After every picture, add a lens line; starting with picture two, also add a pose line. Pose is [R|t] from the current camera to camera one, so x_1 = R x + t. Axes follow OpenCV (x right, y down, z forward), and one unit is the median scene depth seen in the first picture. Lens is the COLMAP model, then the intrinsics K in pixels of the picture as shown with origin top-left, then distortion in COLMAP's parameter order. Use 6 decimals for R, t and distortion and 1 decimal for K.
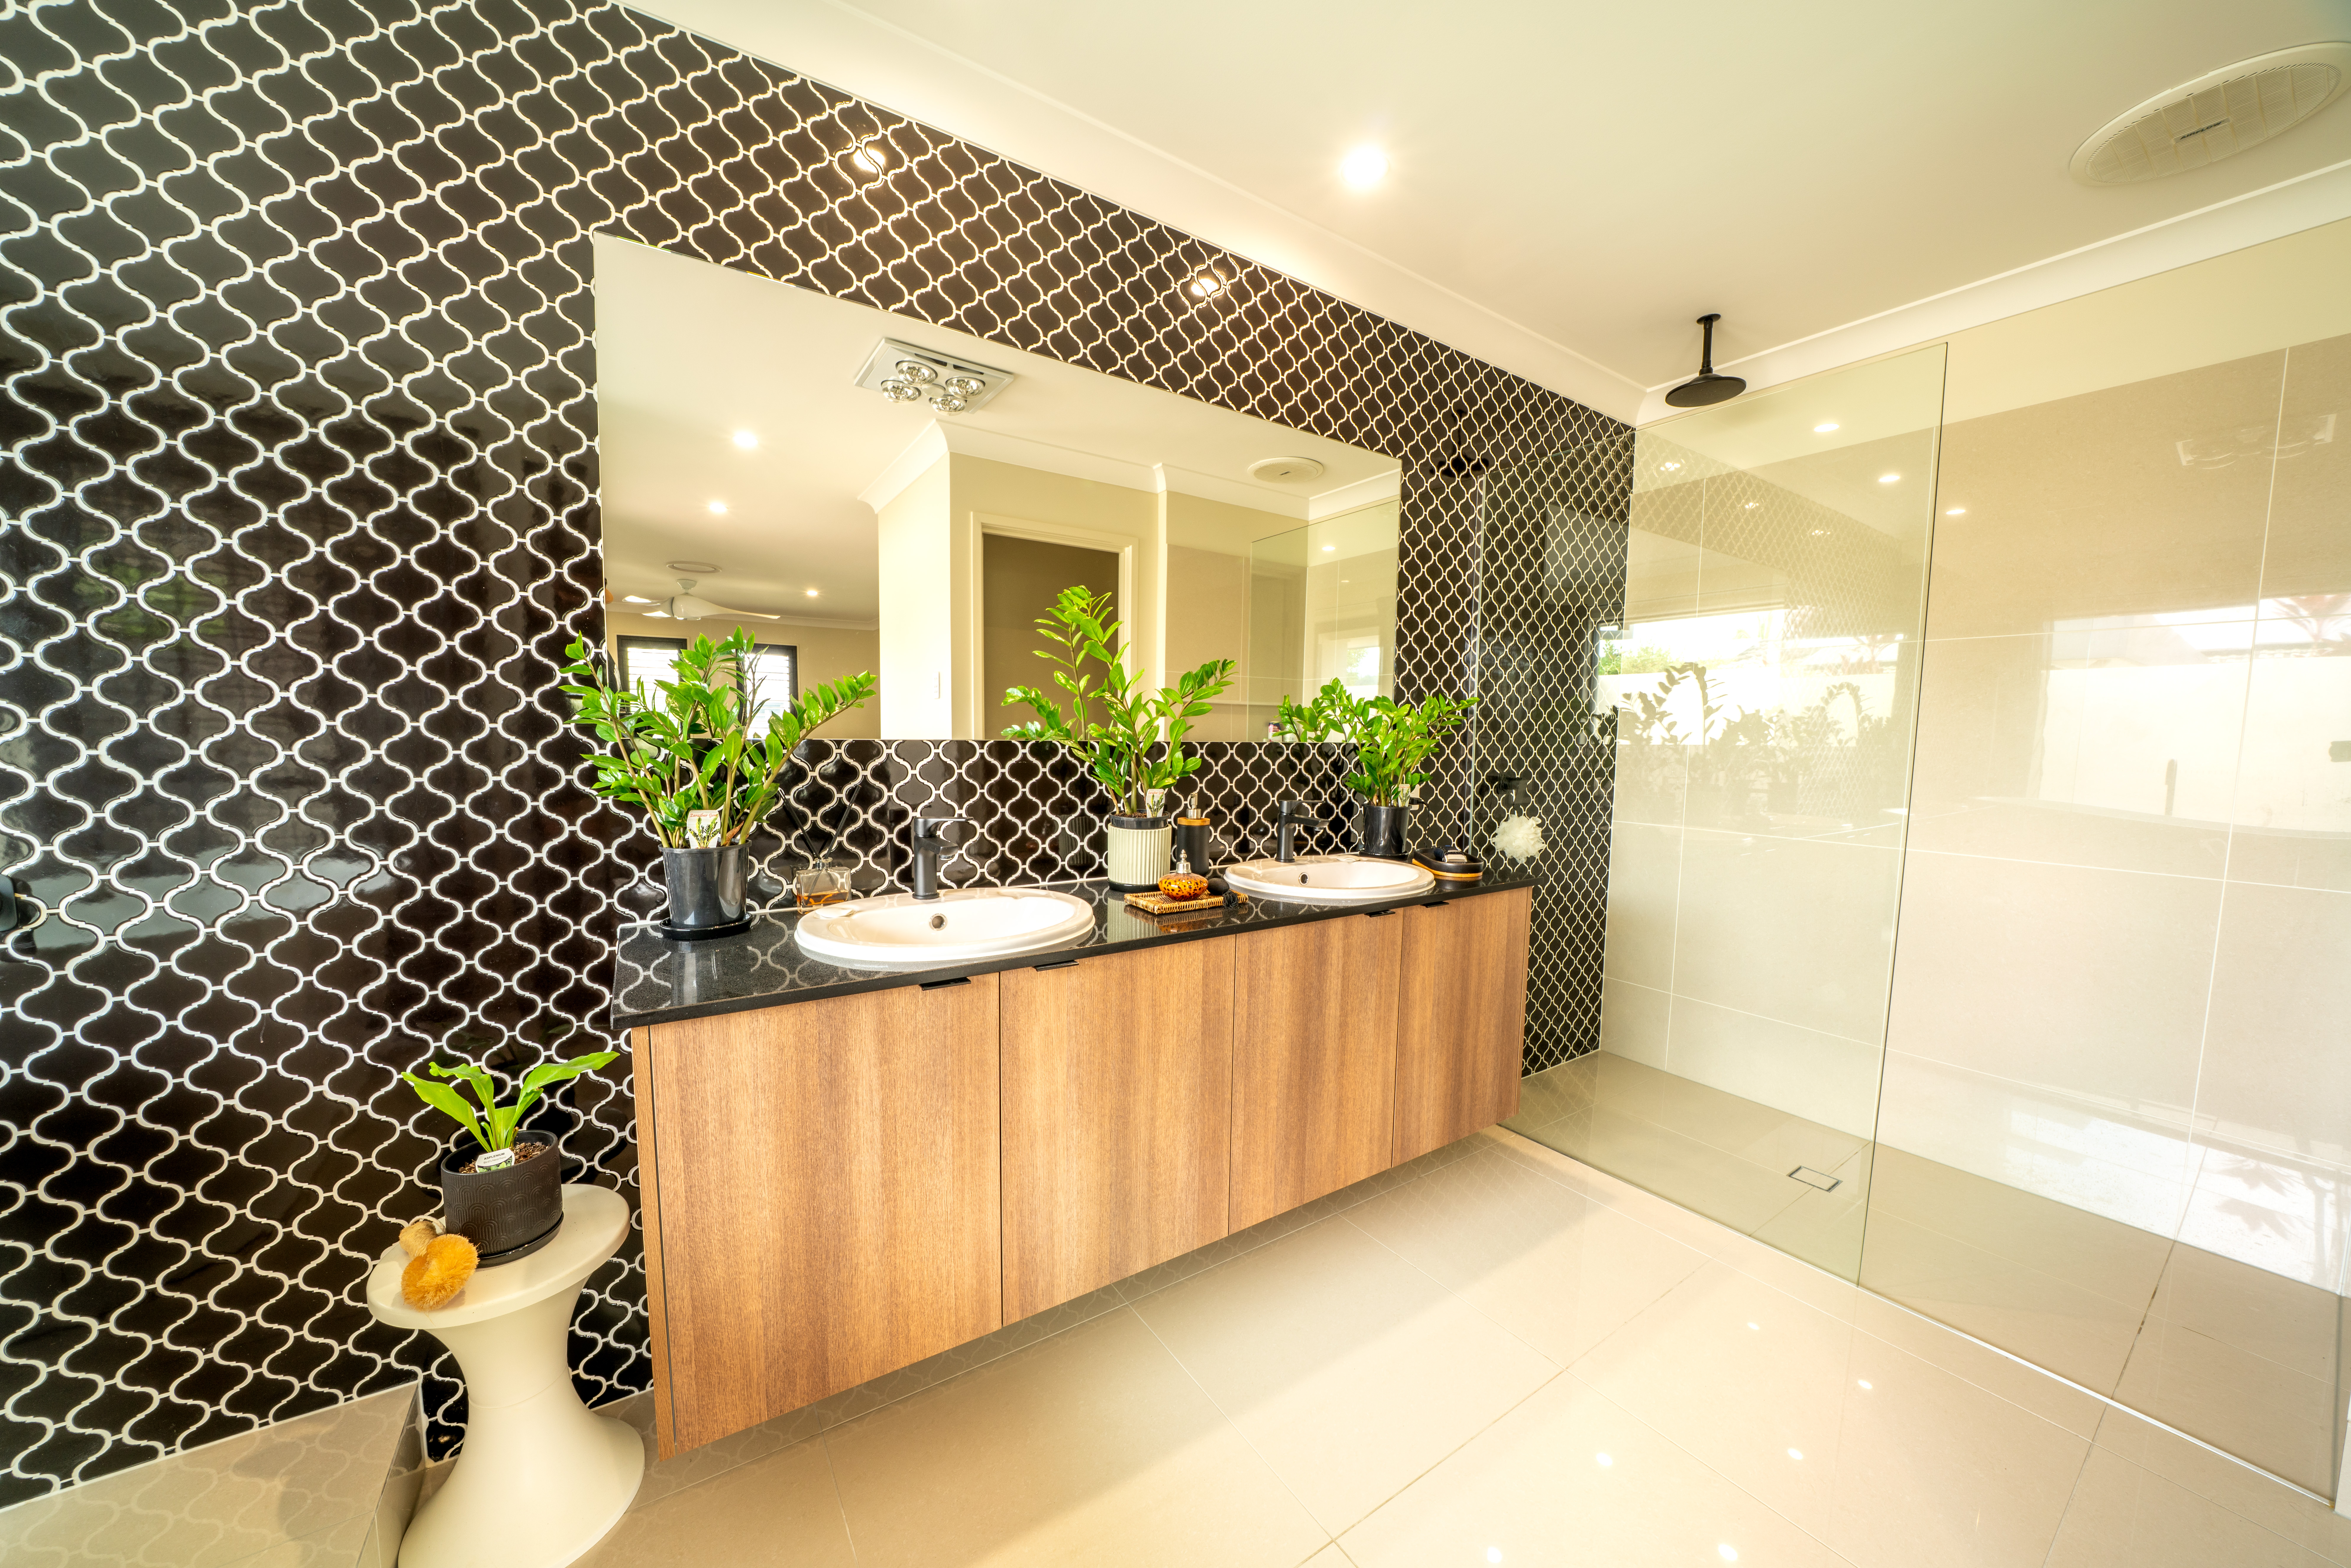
lens RADIAL K [[811.3, 0, 1167.2], [0, 811.3, 805.3], [0, 0, 1]] dist [-0.023463, 0.000087]
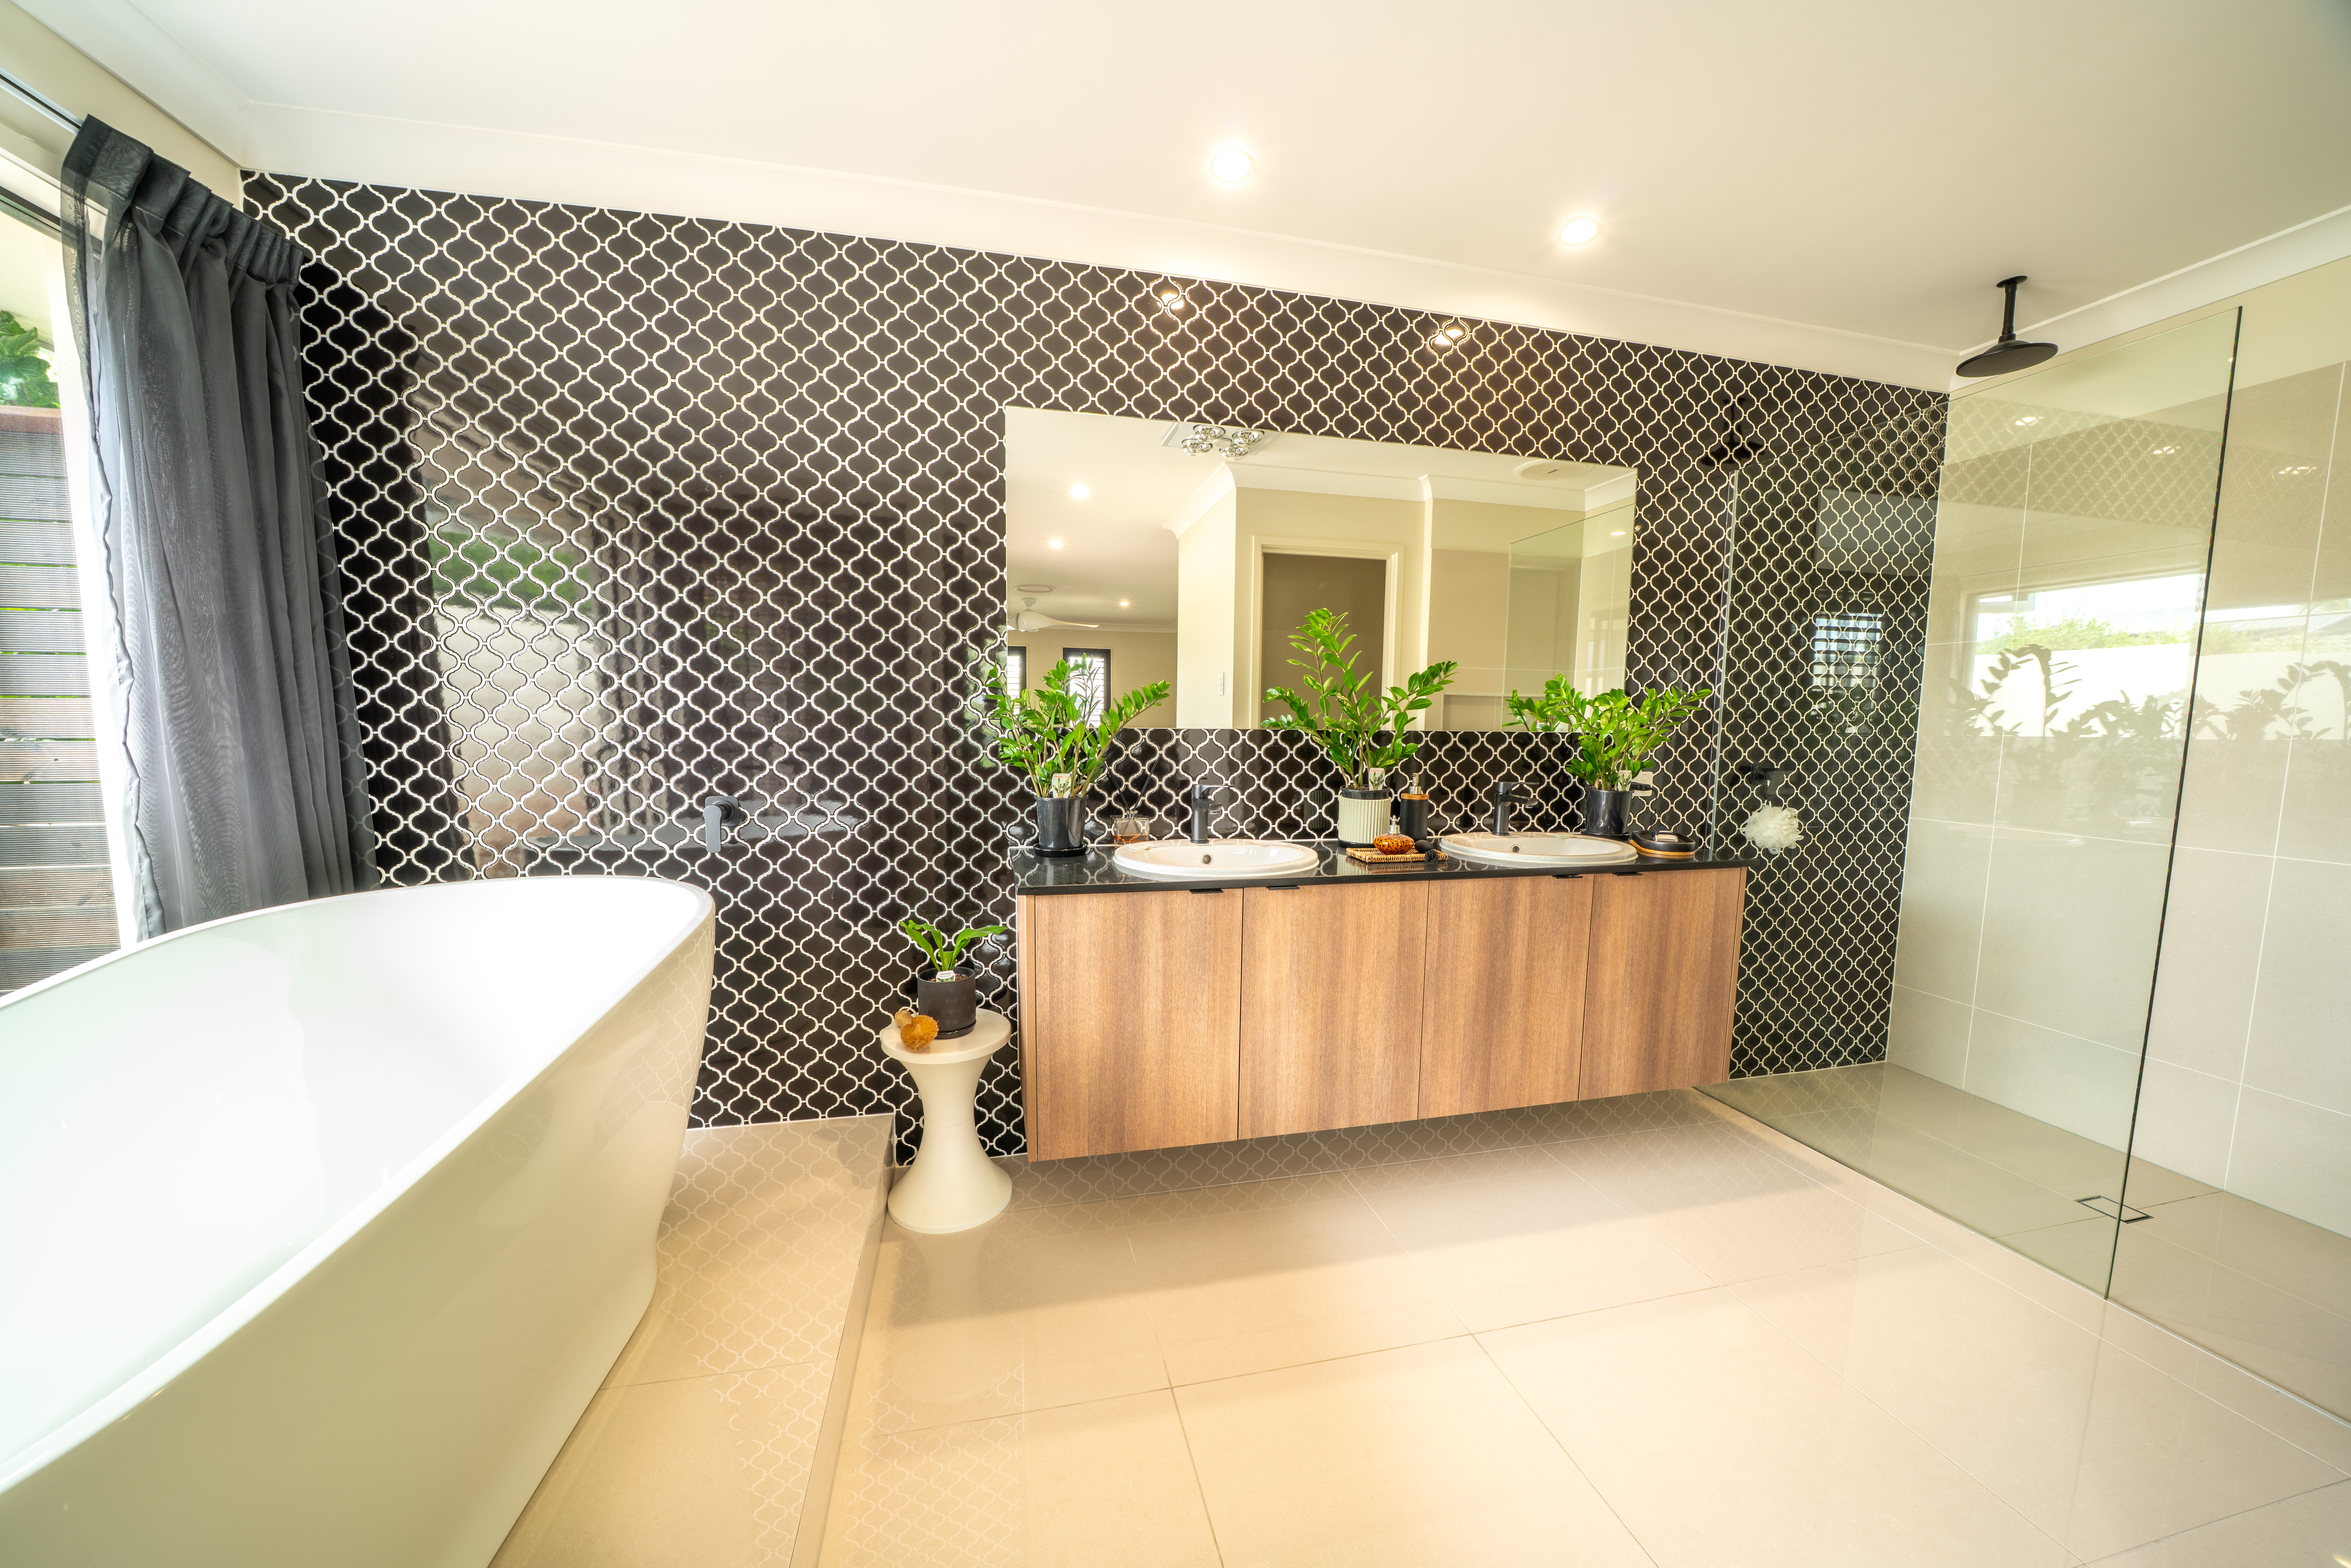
lens RADIAL K [[811.3, 0, 1167.2], [0, 811.3, 805.3], [0, 0, 1]] dist [-0.023463, 0.000087]
pose [[0.937676, 0.031633, -0.346068, 0.117797], [-0.028293, 0.999492, 0.014701, 0.028850], [0.346357, -0.003994, 0.938094, -0.295462]]
